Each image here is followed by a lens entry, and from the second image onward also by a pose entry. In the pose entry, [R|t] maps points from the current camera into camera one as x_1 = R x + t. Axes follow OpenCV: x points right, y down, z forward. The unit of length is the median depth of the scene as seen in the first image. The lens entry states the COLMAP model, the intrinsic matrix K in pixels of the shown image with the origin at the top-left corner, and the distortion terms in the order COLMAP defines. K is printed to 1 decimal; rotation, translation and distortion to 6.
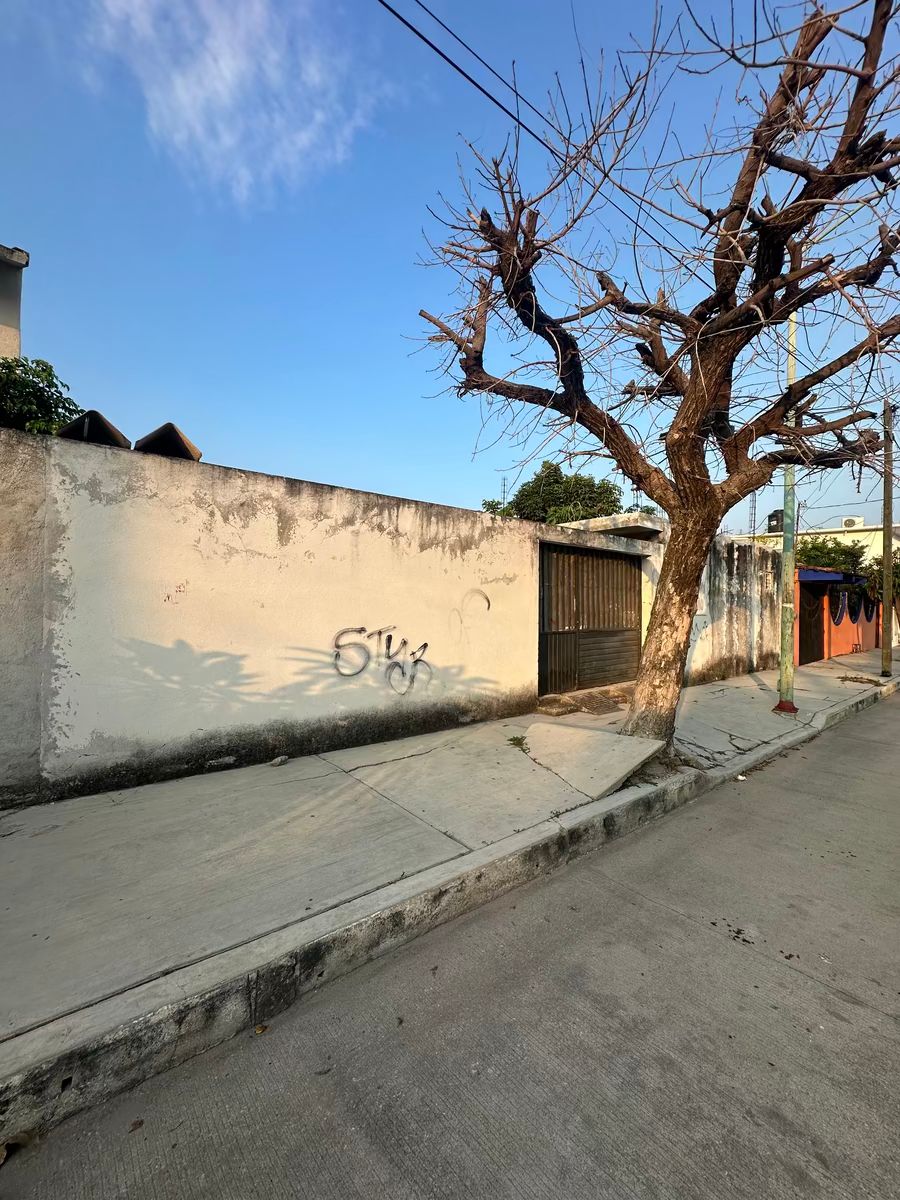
lens RADIAL K [[478.4, 0, 446.9], [0, 478.4, 606.7], [0, 0, 1]] dist [-0.001527, 0.000820]
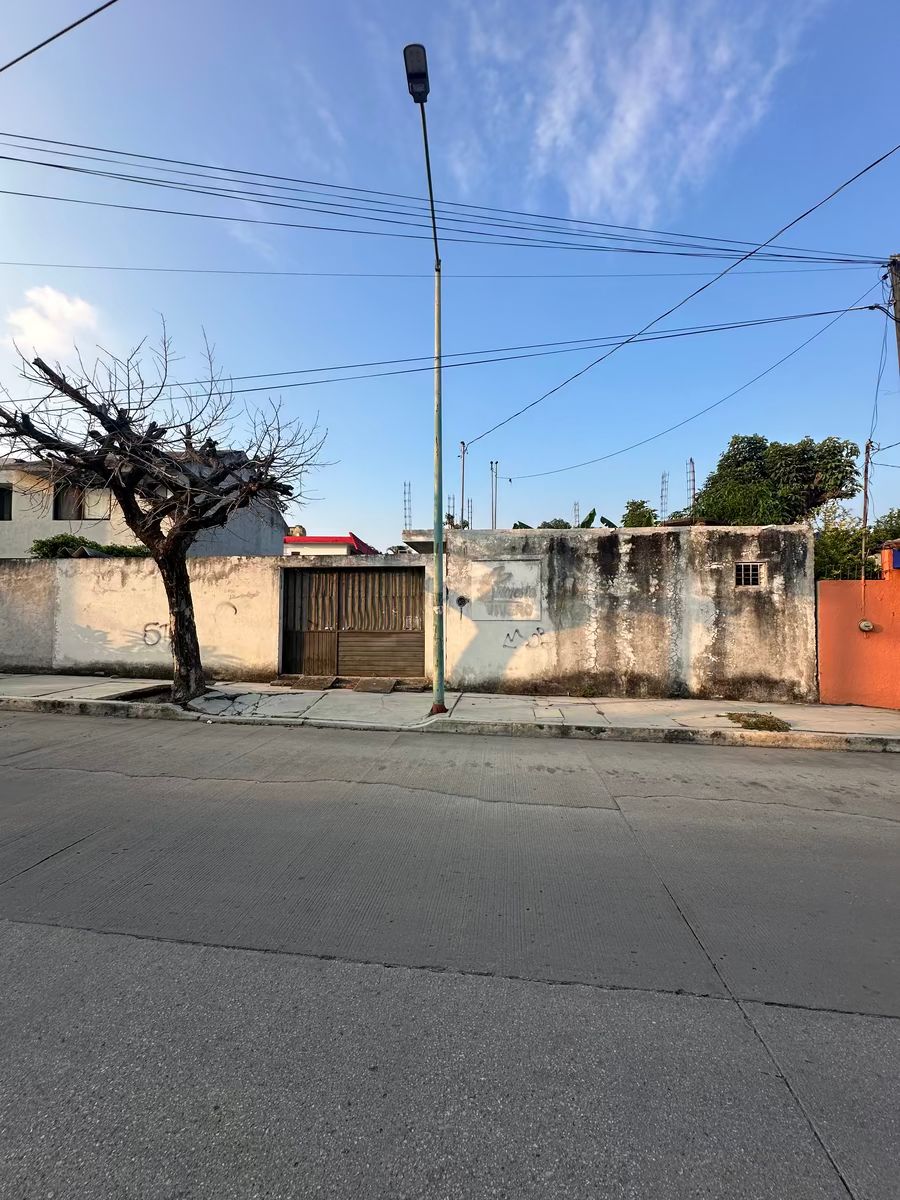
lens RADIAL K [[478.4, 0, 446.2], [0, 478.4, 599.0], [0, 0, 1]] dist [-0.001527, 0.000820]
pose [[0.689181, -0.034349, -0.723774, 2.124059], [-0.000884, 0.998835, -0.048244, 0.039124], [0.724588, 0.033888, 0.688348, 0.461197]]
